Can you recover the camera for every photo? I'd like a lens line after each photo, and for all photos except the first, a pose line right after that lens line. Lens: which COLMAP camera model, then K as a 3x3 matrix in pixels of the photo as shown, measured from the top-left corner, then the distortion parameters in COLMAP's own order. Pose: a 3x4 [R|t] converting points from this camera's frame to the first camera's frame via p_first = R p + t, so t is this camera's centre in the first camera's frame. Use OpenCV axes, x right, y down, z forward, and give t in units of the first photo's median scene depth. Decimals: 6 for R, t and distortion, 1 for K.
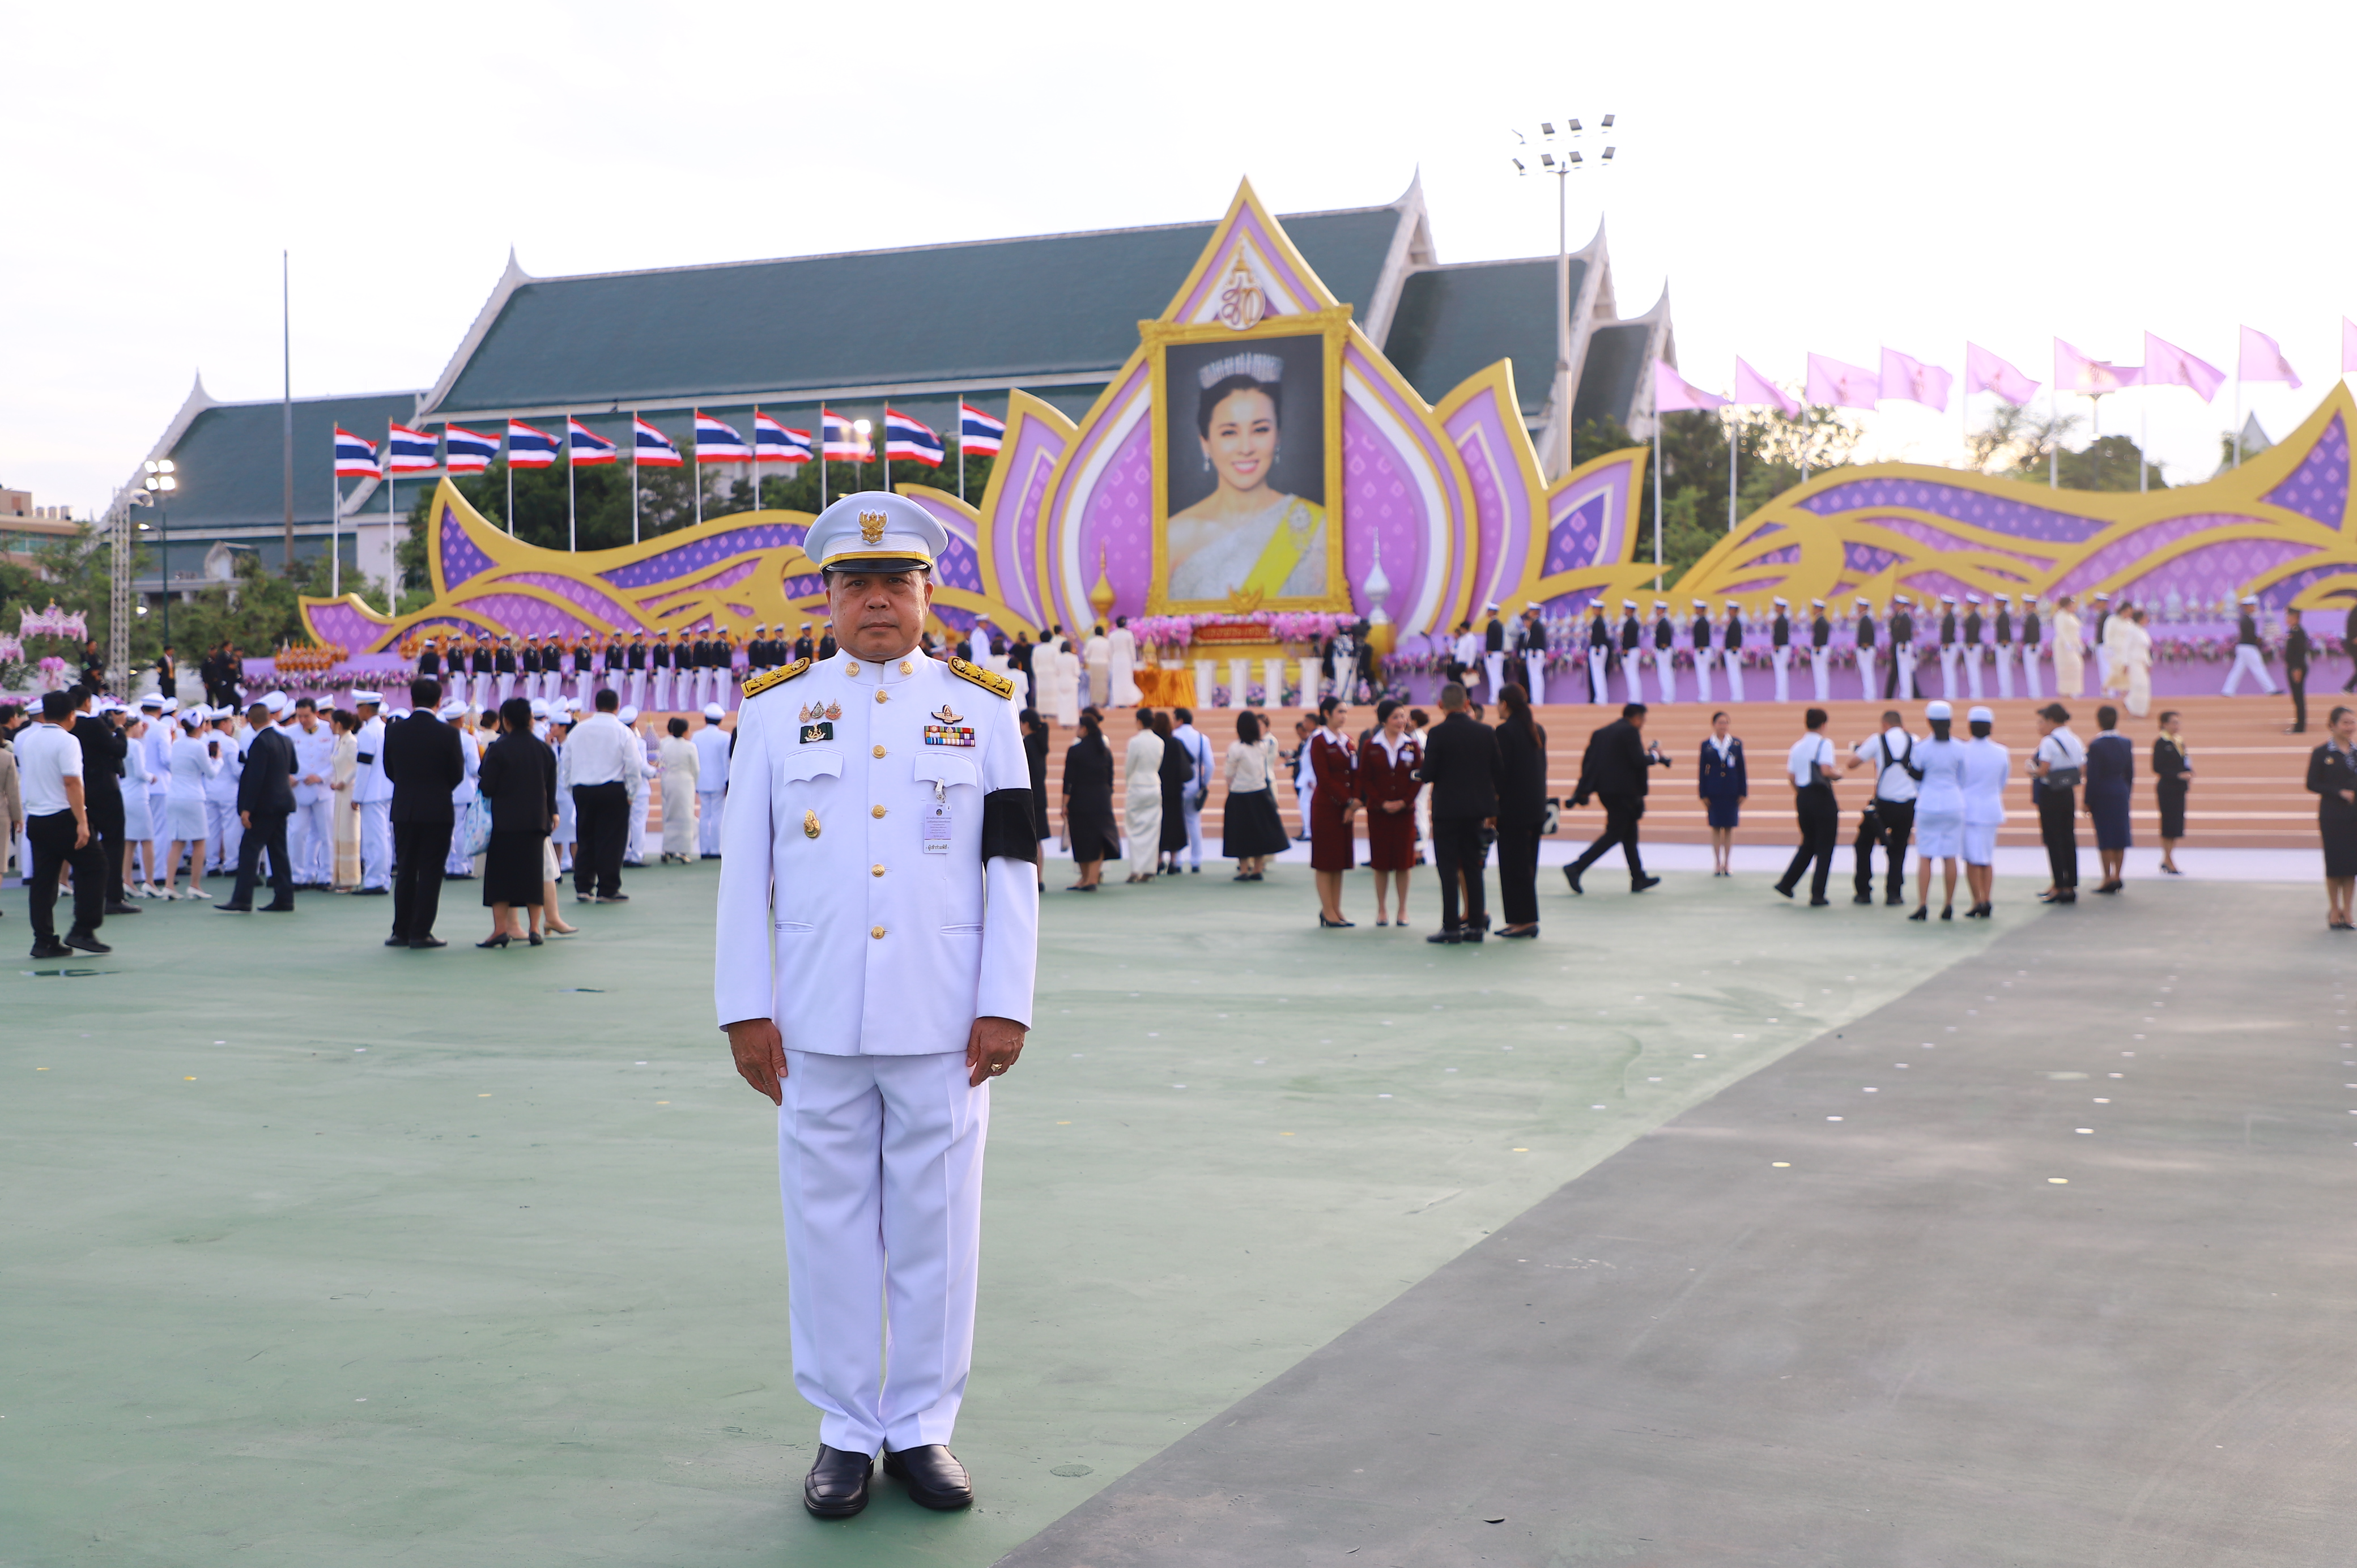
lens RADIAL K [[2562.9, 0, 1166.7], [0, 2562.9, 780.2], [0, 0, 1]] dist [0.008943, -0.009795]
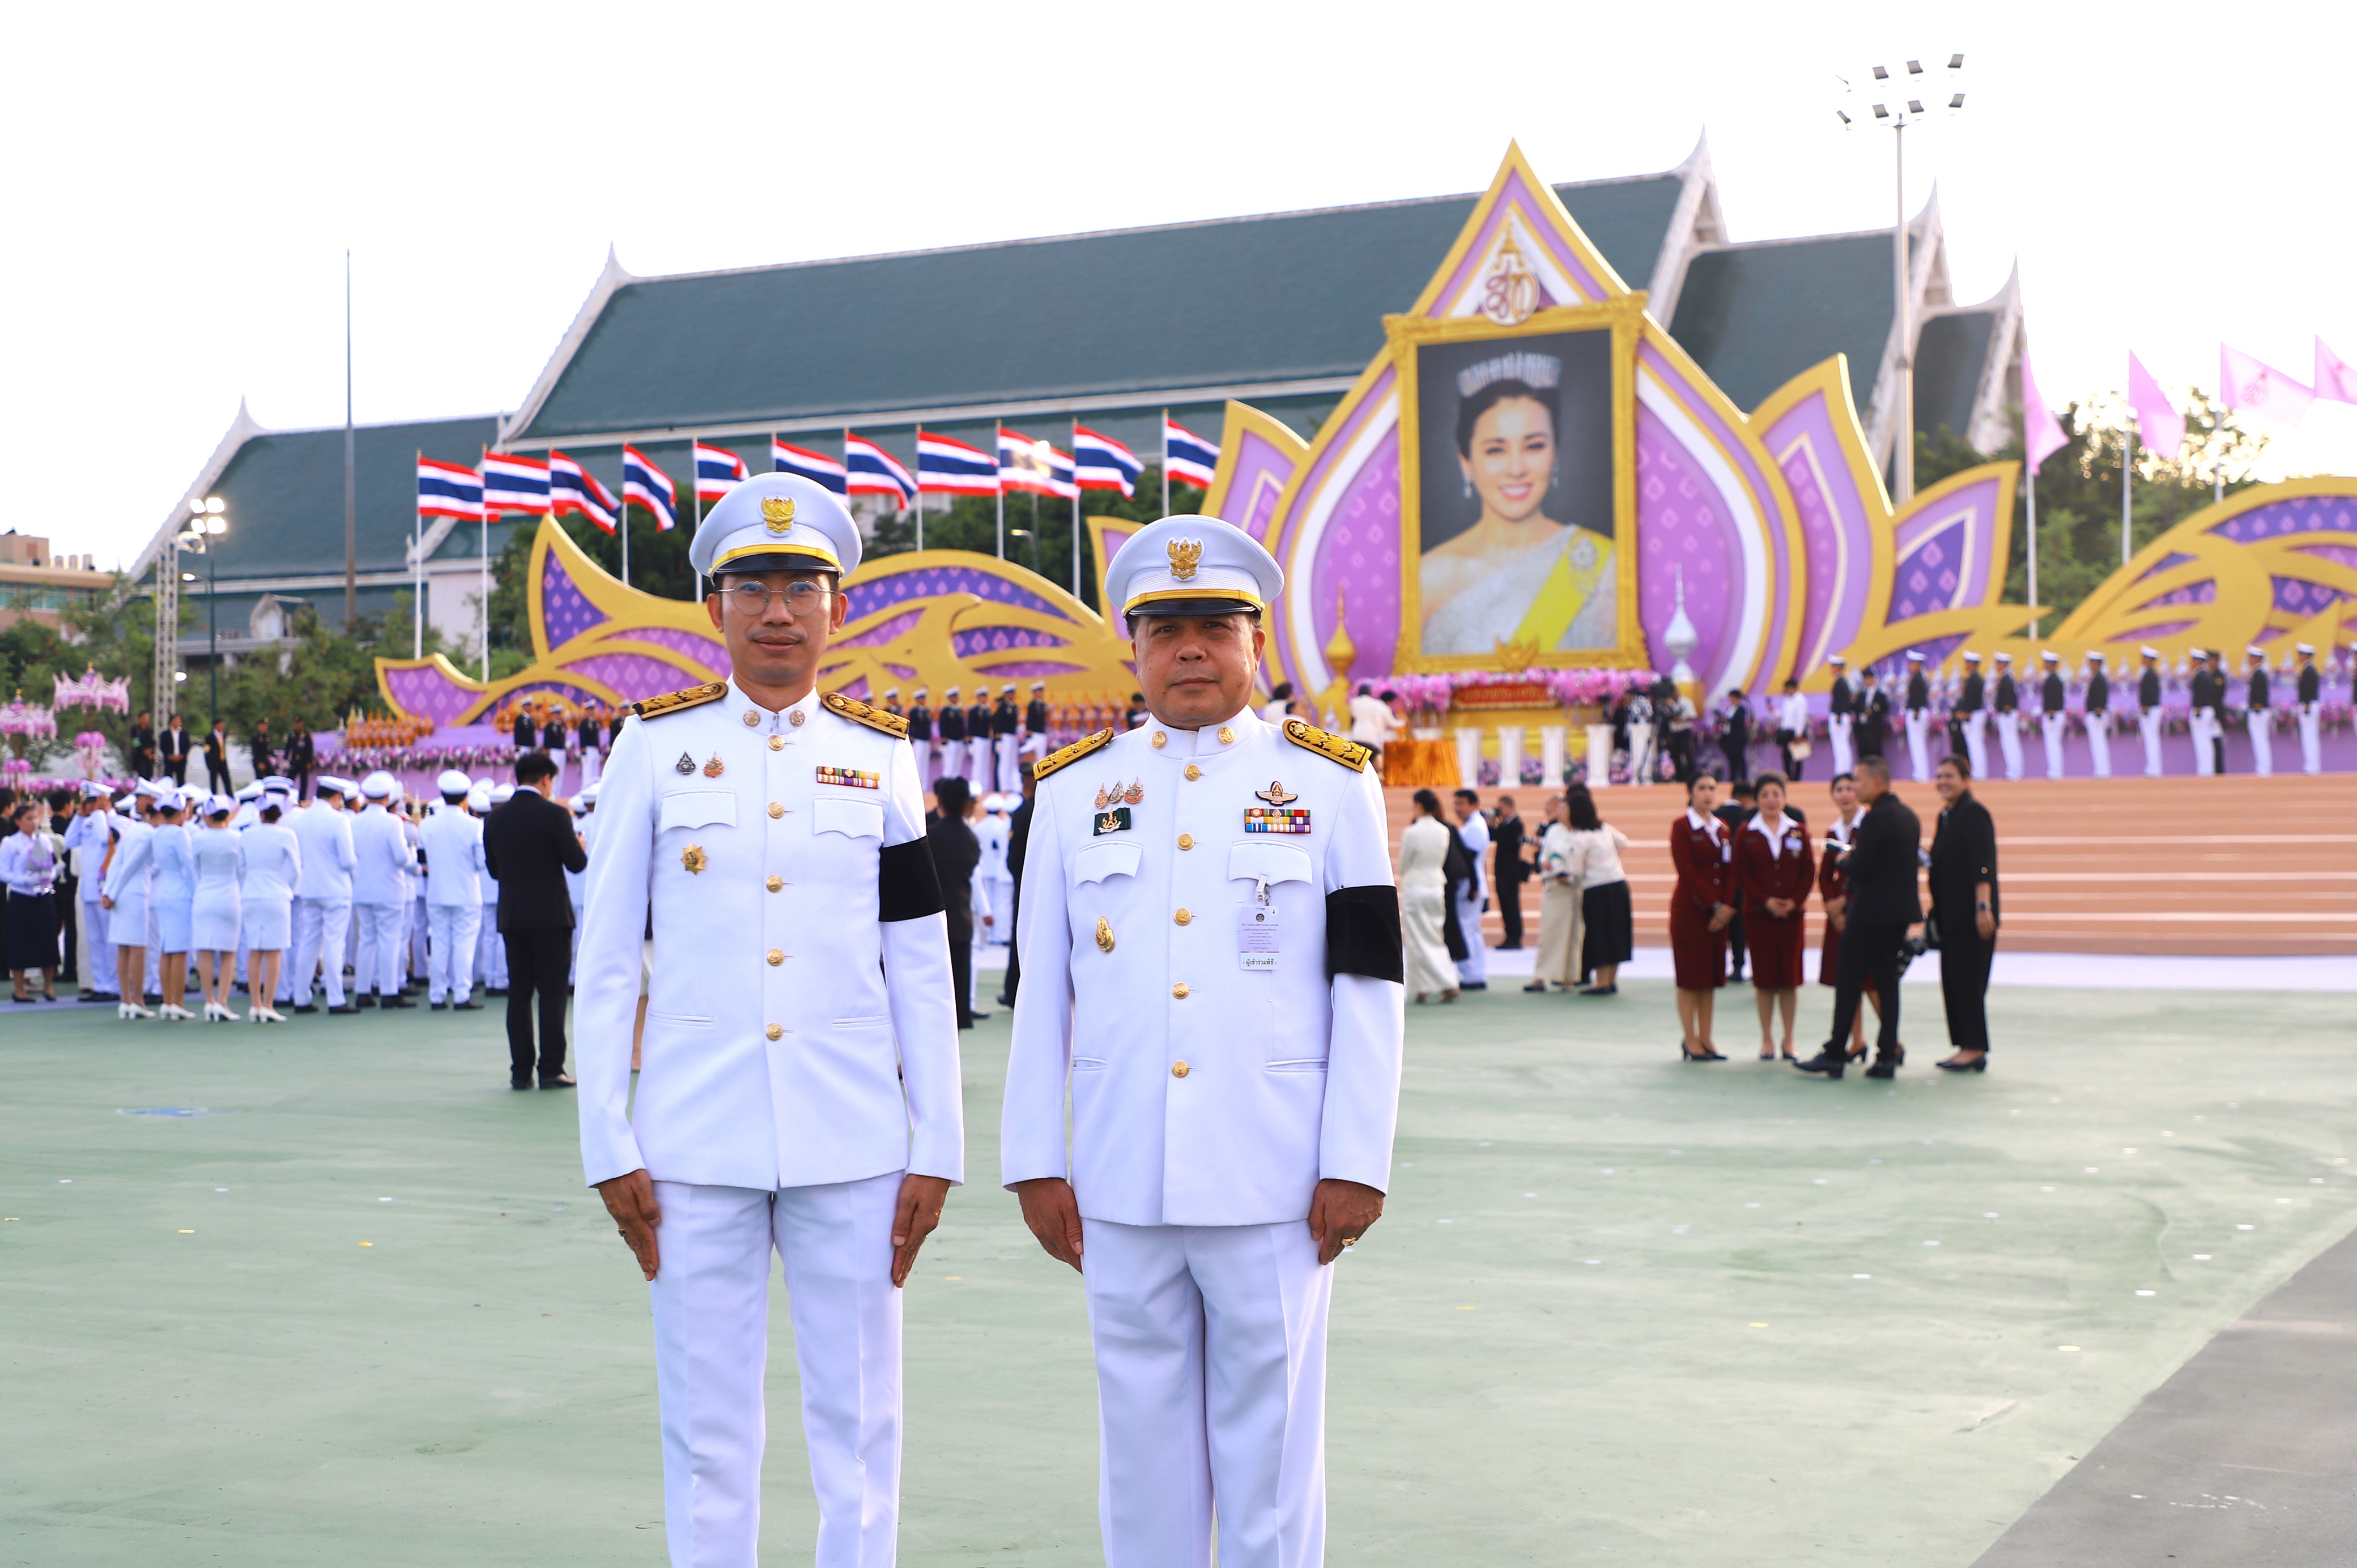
lens RADIAL K [[3118.1, 0, 1170.8], [0, 3118.1, 784.2], [0, 0, 1]] dist [0.034325, -0.071769]
pose [[0.997552, -0.004479, -0.069779, -0.009978], [0.002428, 0.999563, -0.029450, -0.000070], [0.069880, 0.029208, 0.997128, 0.003644]]
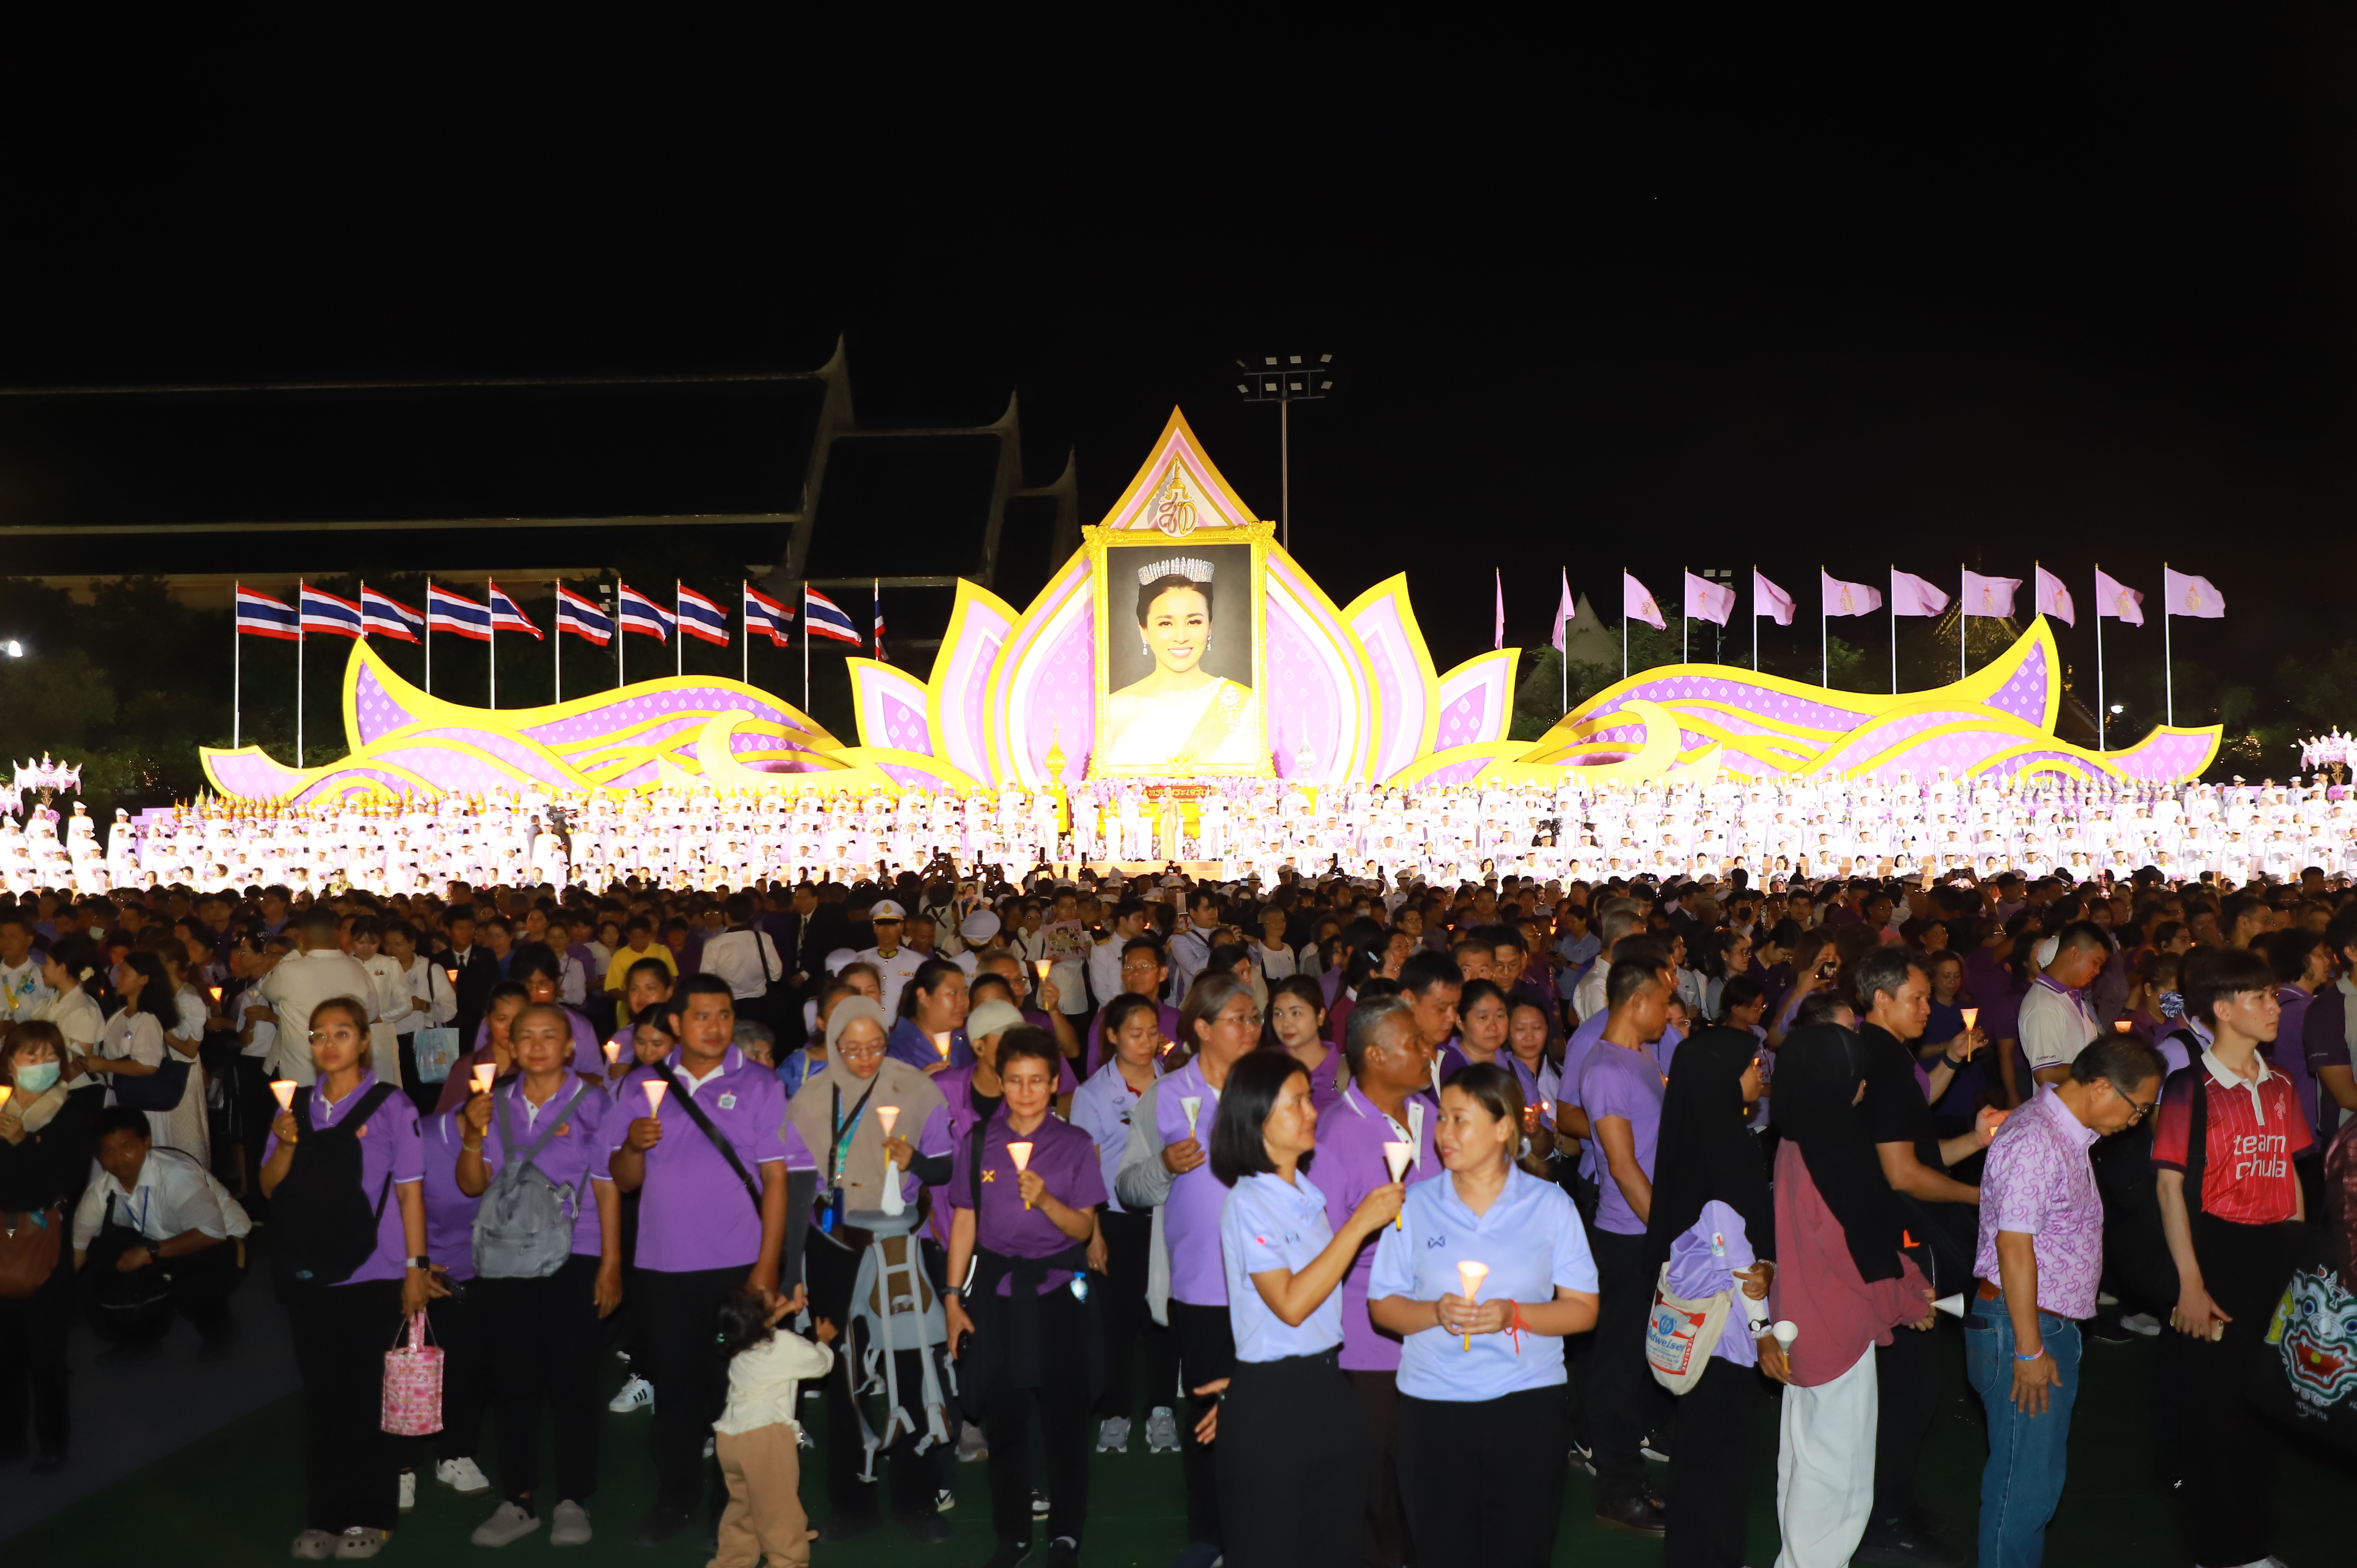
lens RADIAL K [[2562.9, 0, 1166.7], [0, 2562.9, 780.2], [0, 0, 1]] dist [0.008943, -0.009795]
pose [[0.947652, 0.008768, 0.319186, -0.349970], [0.008025, 0.998653, -0.051261, -0.003116], [-0.319205, 0.051139, 0.946305, -0.111474]]
